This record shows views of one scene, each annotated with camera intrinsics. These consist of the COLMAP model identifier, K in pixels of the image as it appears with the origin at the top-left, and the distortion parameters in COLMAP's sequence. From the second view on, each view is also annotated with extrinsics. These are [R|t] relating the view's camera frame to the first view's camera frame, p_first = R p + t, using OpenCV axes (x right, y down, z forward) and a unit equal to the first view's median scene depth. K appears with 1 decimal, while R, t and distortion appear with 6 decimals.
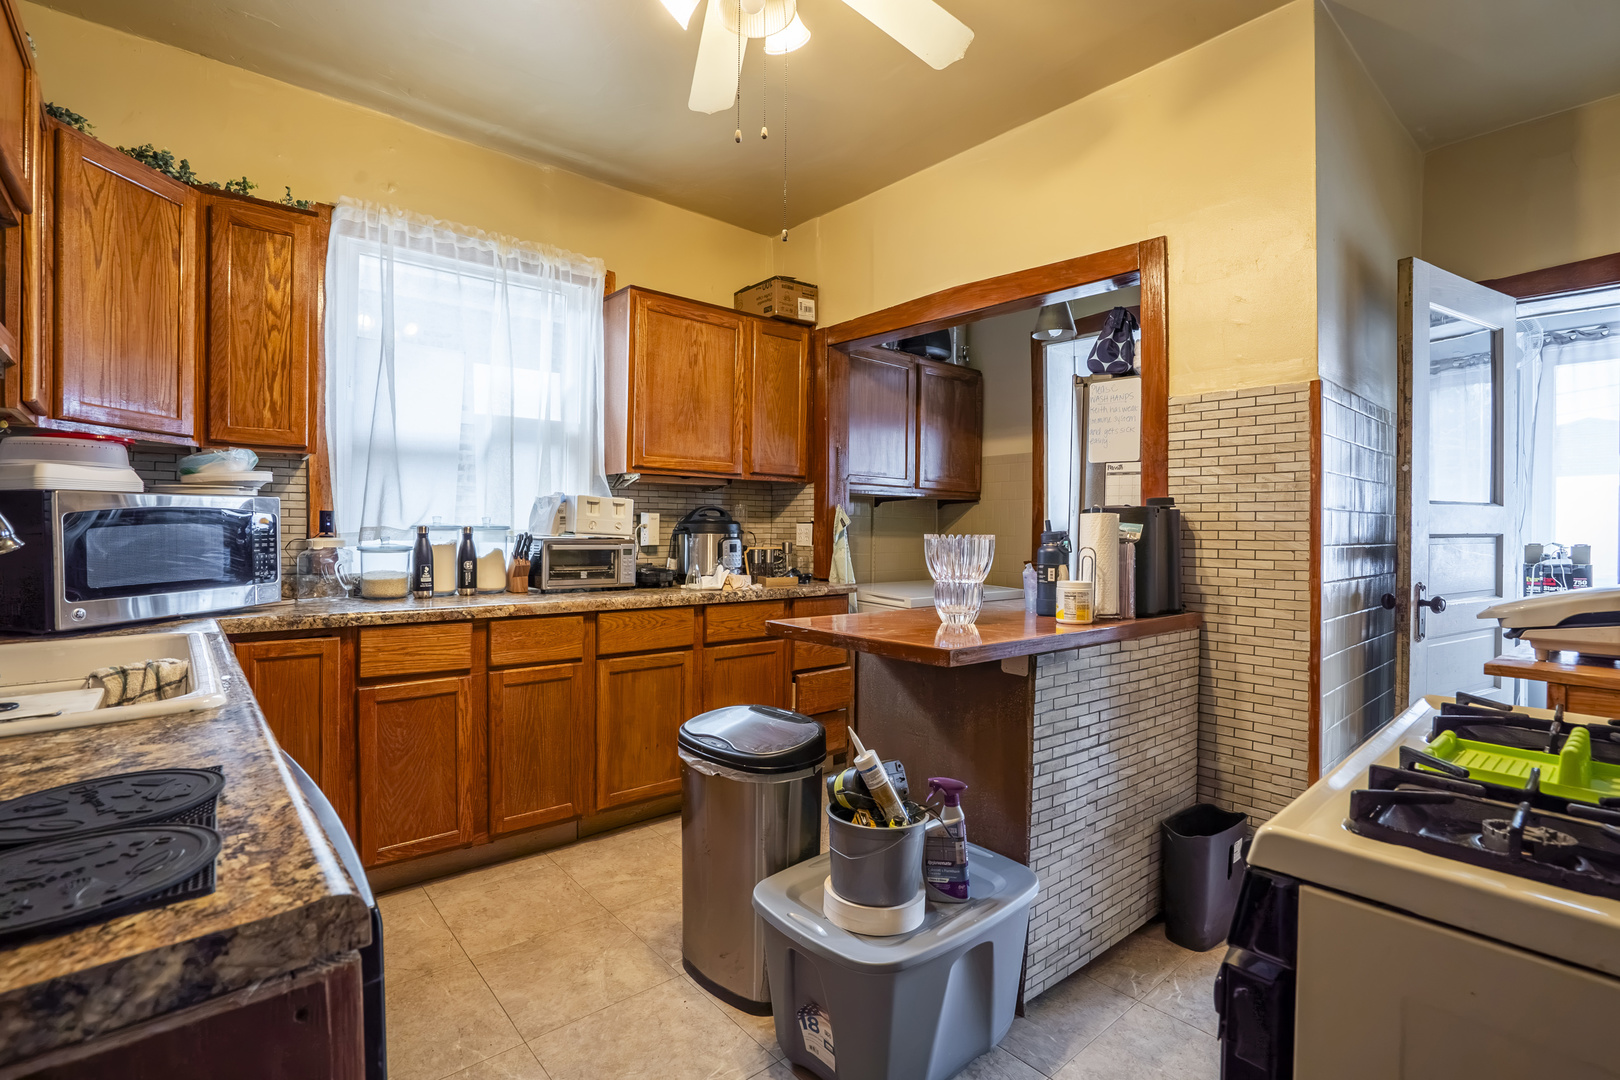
lens RADIAL K [[753.5, 0, 809.2], [0, 753.5, 535.1], [0, 0, 1]] dist [0.001427, 0.000221]
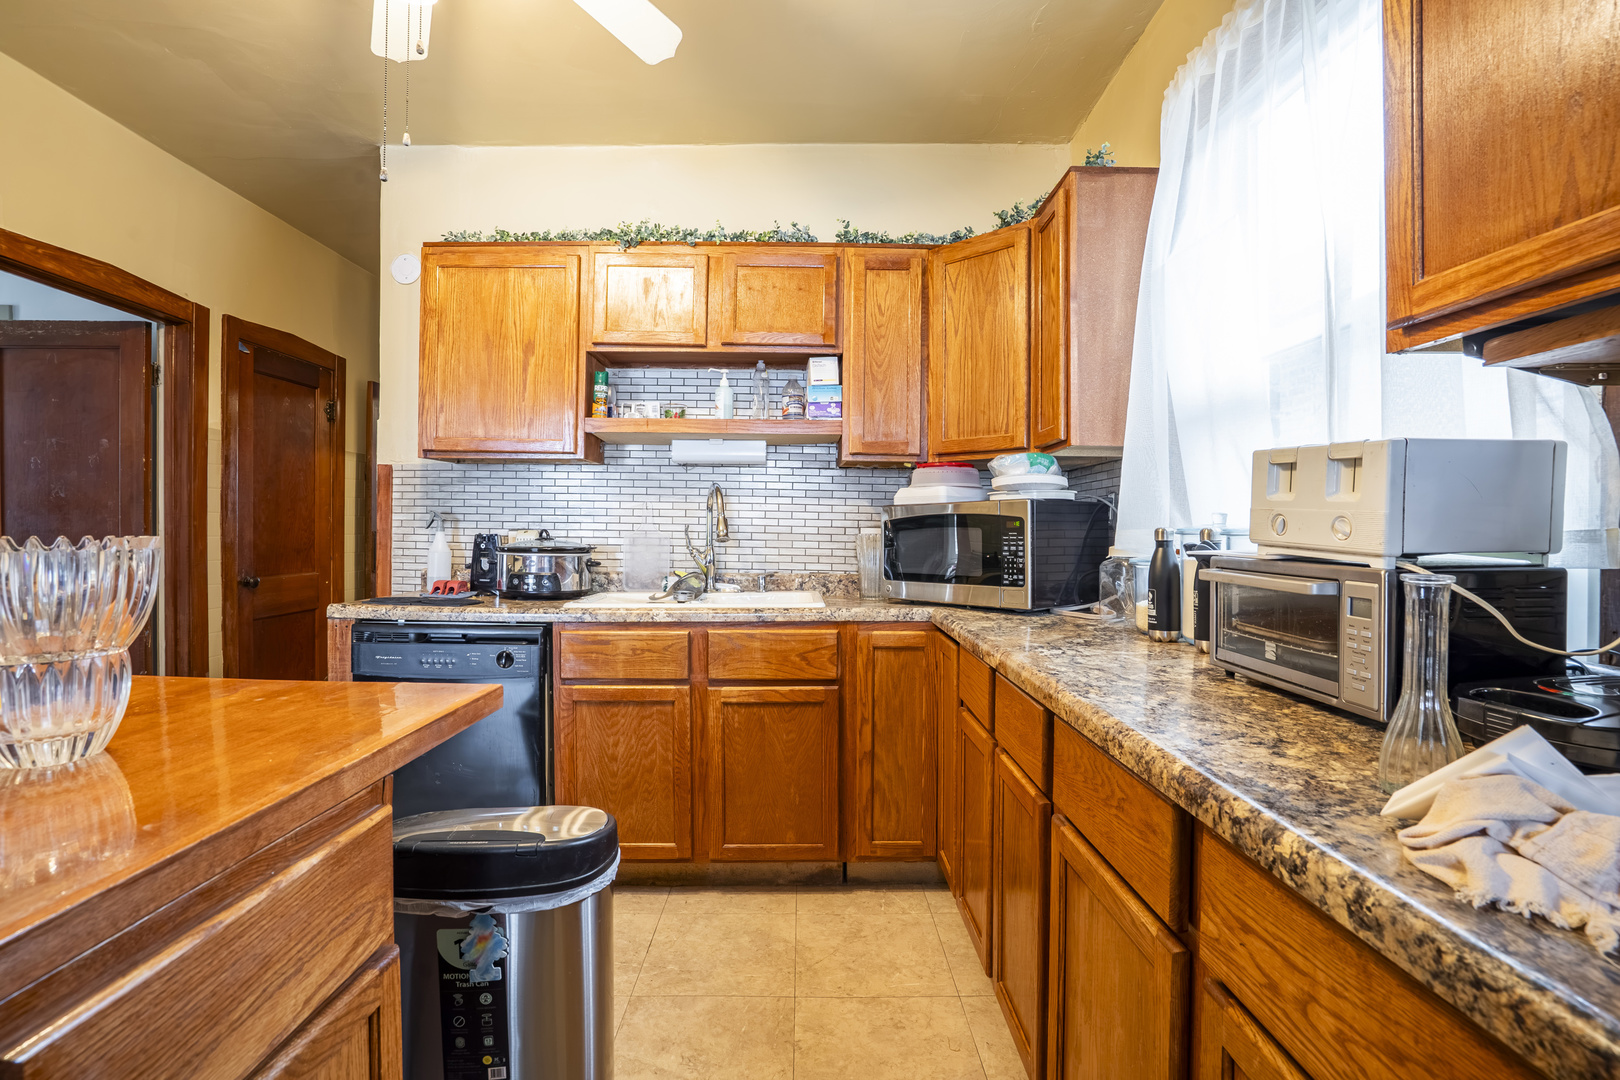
lens RADIAL K [[753.5, 0, 810.6], [0, 753.5, 533.9], [0, 0, 1]] dist [0.001427, 0.000221]
pose [[-0.642630, -0.002797, -0.766172, 0.213369], [-0.015842, 0.999828, 0.009638, -0.011252], [0.766013, 0.018331, -0.642563, 1.439214]]
